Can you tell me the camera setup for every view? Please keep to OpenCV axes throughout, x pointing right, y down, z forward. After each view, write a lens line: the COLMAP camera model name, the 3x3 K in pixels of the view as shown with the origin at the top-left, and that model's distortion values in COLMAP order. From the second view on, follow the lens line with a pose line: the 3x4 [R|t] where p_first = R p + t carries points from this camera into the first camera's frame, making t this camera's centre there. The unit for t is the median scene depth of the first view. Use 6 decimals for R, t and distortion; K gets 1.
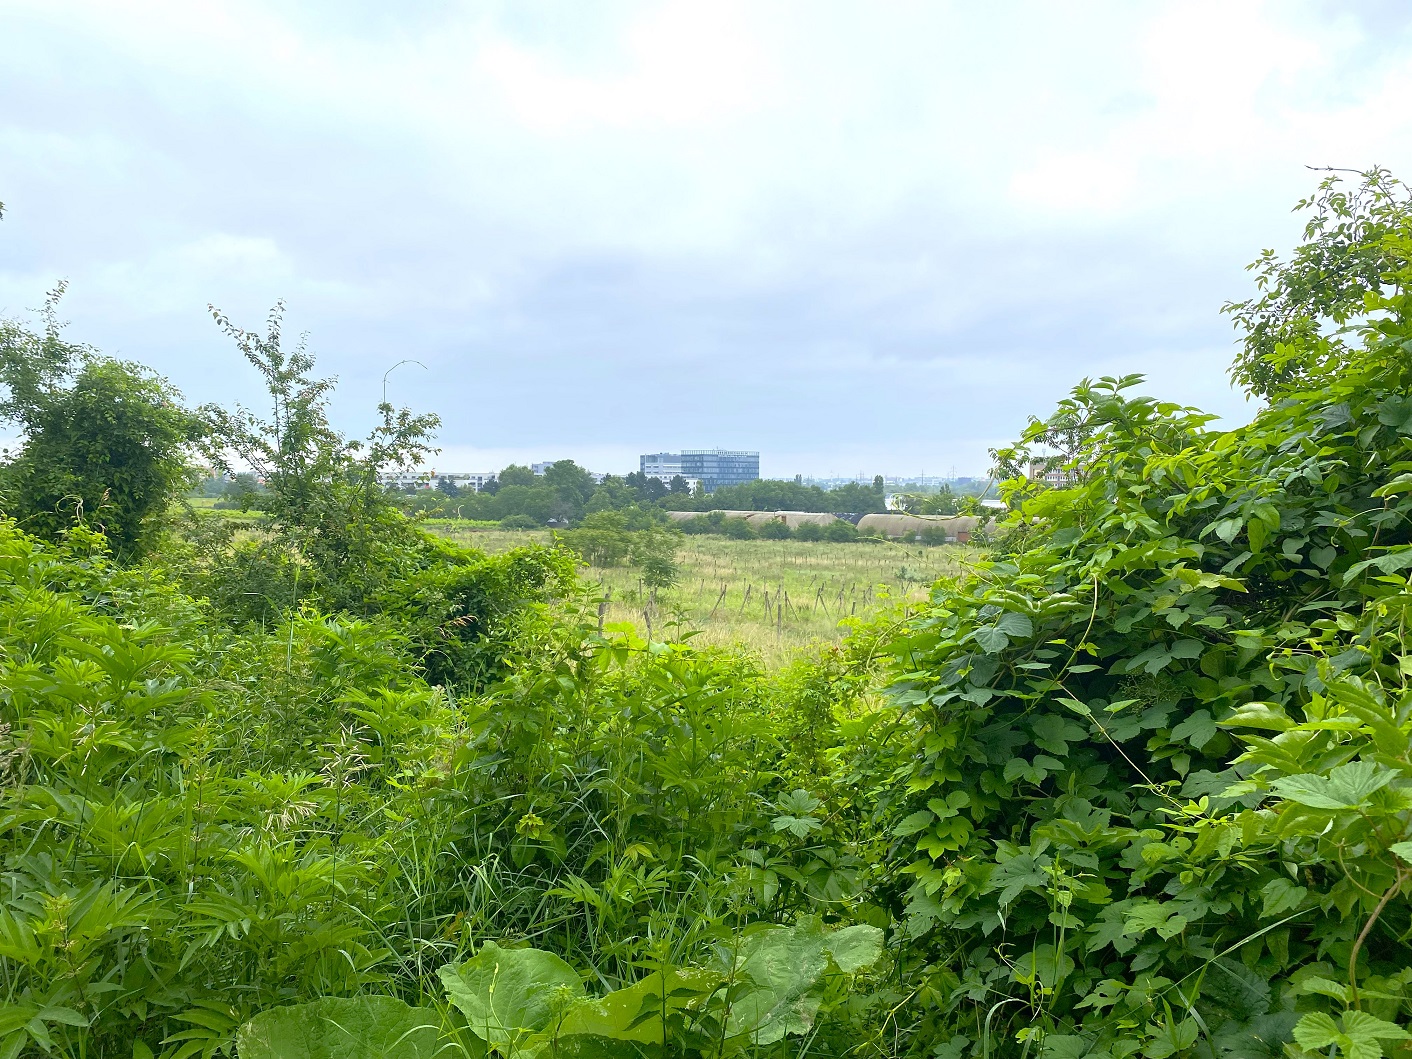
lens RADIAL K [[1036.8, 0, 662.6], [0, 1036.8, 527.2], [0, 0, 1]] dist [0.025399, -0.033903]
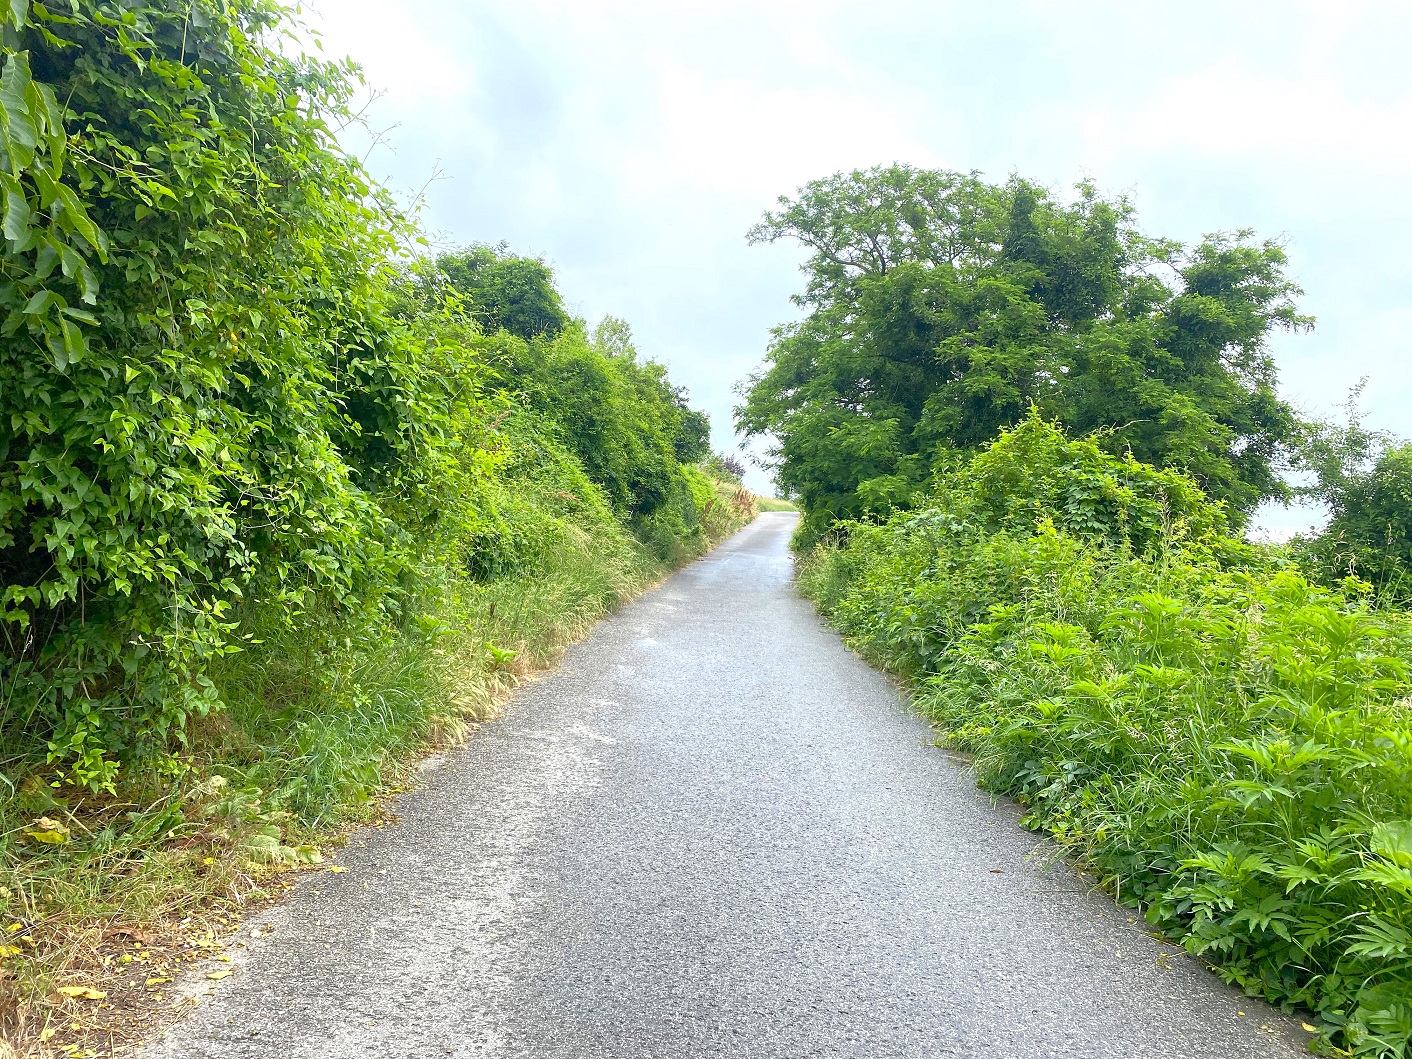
lens RADIAL K [[1062.3, 0, 706.2], [0, 1062.3, 520.6], [0, 0, 1]] dist [-0.011968, -0.004946]
pose [[0.456501, -0.027290, -0.889304, 0.077115], [-0.054976, 0.996754, -0.058807, 0.017477], [0.888023, 0.075736, 0.453519, -0.096058]]
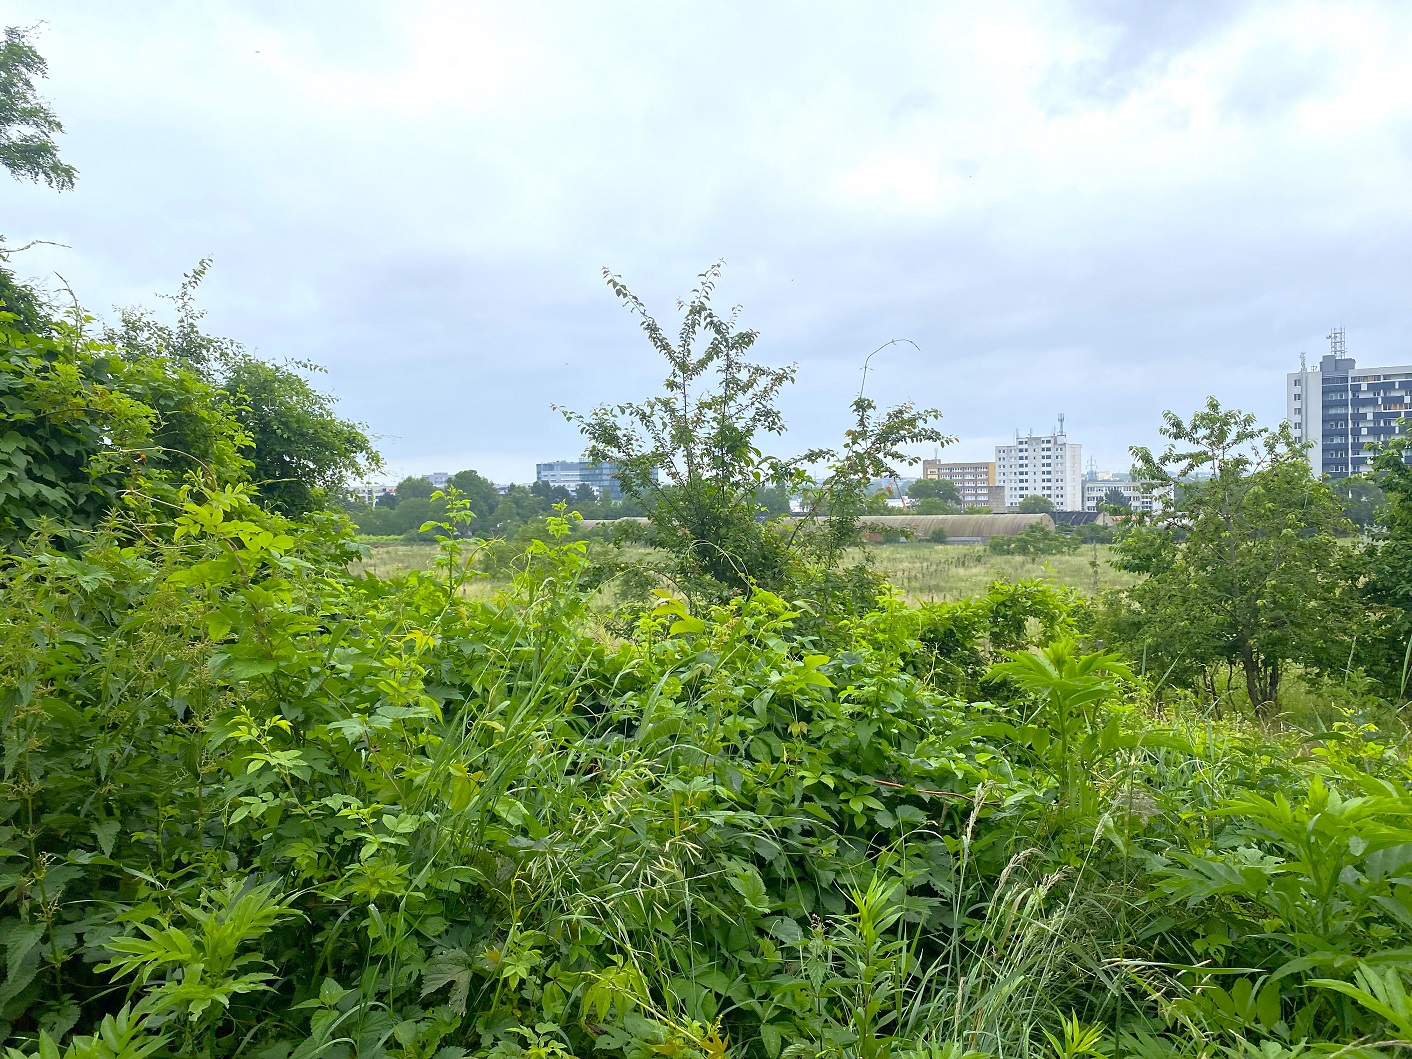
lens RADIAL K [[1036.8, 0, 662.6], [0, 1036.8, 527.2], [0, 0, 1]] dist [0.025399, -0.033903]
pose [[0.992558, -0.031124, 0.117725, -0.222088], [0.031887, 0.999481, -0.004602, -0.011331], [-0.117521, 0.008322, 0.993036, 0.113822]]
